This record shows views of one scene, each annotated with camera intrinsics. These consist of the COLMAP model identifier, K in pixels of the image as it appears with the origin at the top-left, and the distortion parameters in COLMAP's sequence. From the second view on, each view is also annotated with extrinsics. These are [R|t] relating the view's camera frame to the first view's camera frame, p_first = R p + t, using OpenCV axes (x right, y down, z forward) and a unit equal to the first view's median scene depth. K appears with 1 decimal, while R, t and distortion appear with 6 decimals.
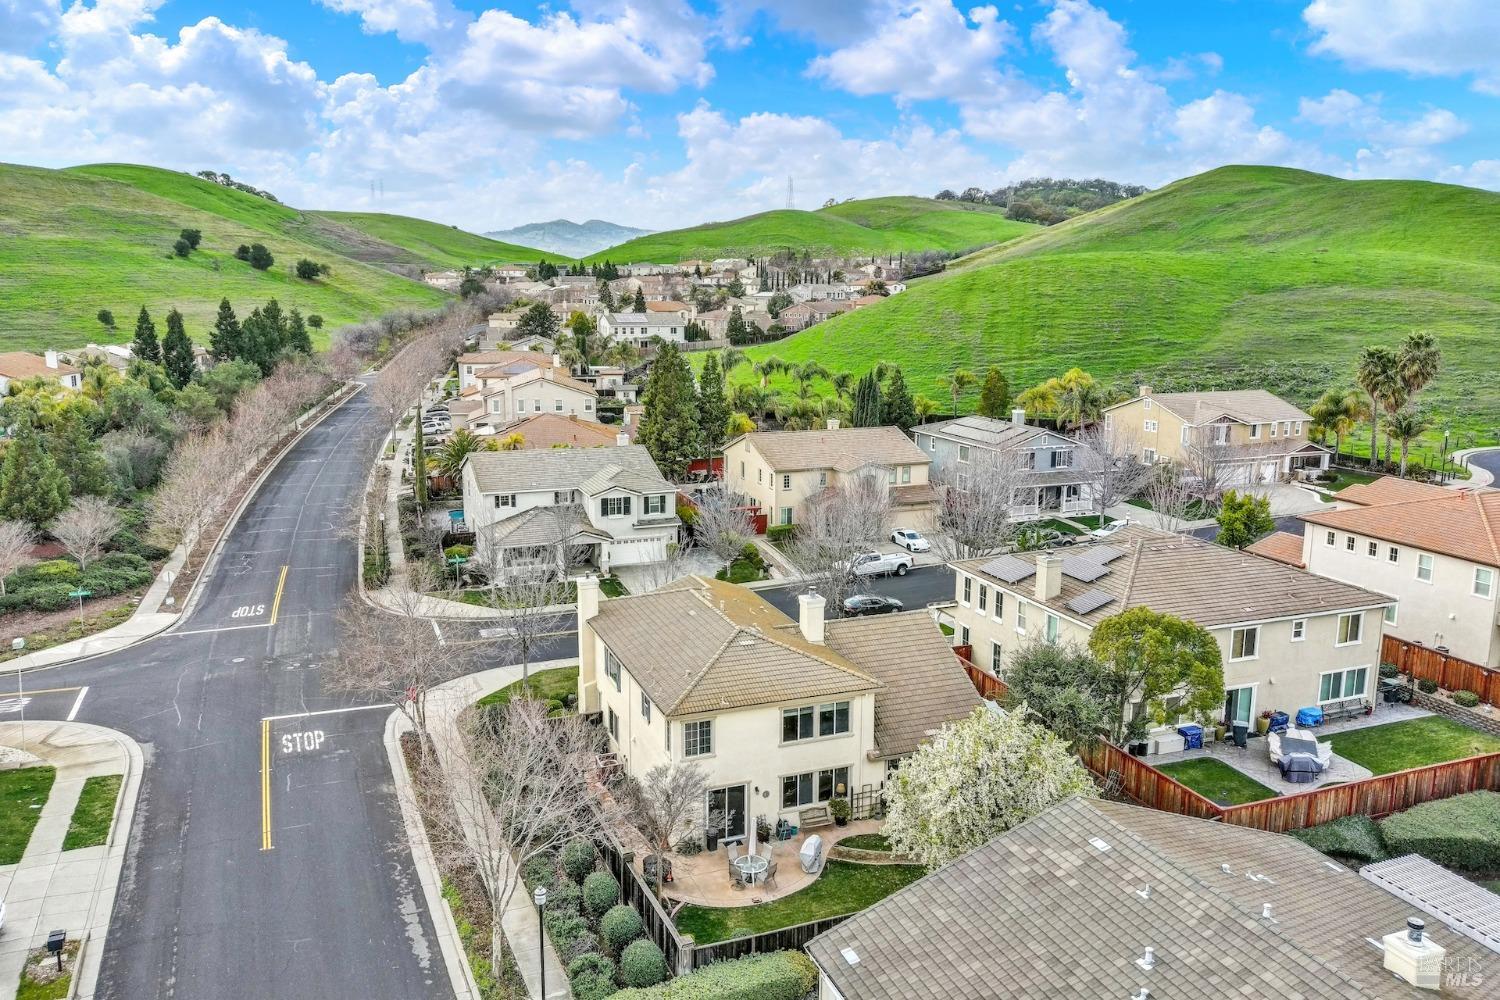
lens RADIAL K [[1117.7, 0, 744.5], [0, 1117.7, 548.6], [0, 0, 1]] dist [0.104978, -0.149315]
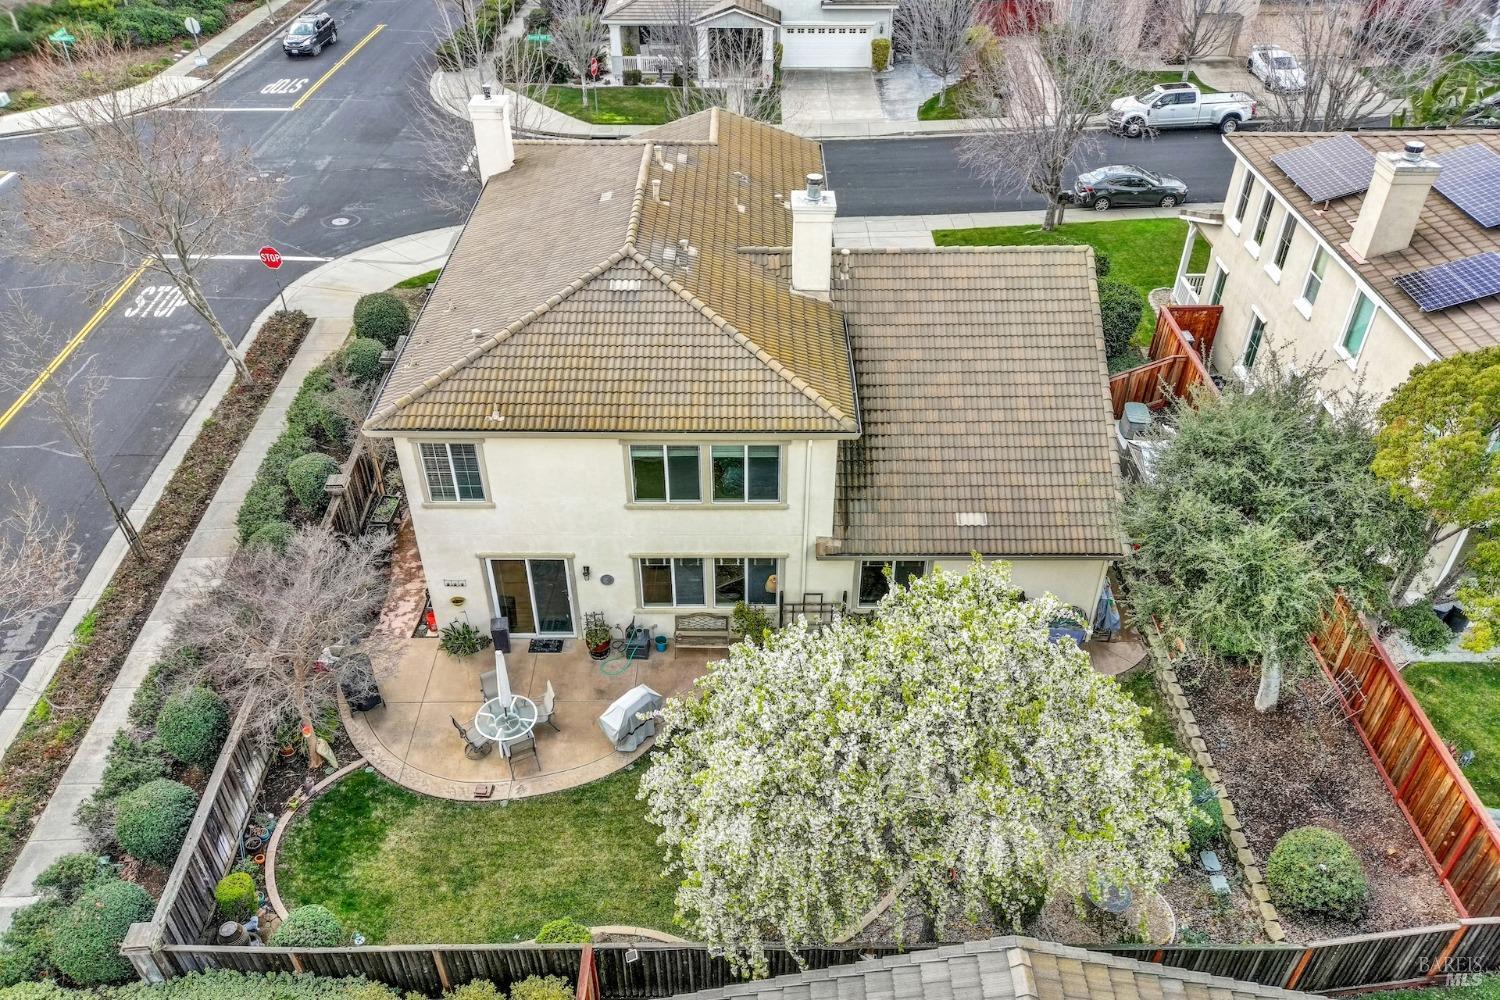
lens RADIAL K [[1117.7, 0, 744.5], [0, 1117.7, 548.6], [0, 0, 1]] dist [0.104978, -0.149315]
pose [[0.931740, 0.223704, -0.286036, 0.226940], [-0.083401, 0.898481, 0.431017, -0.032135], [0.353419, -0.377741, 0.855808, 0.554541]]
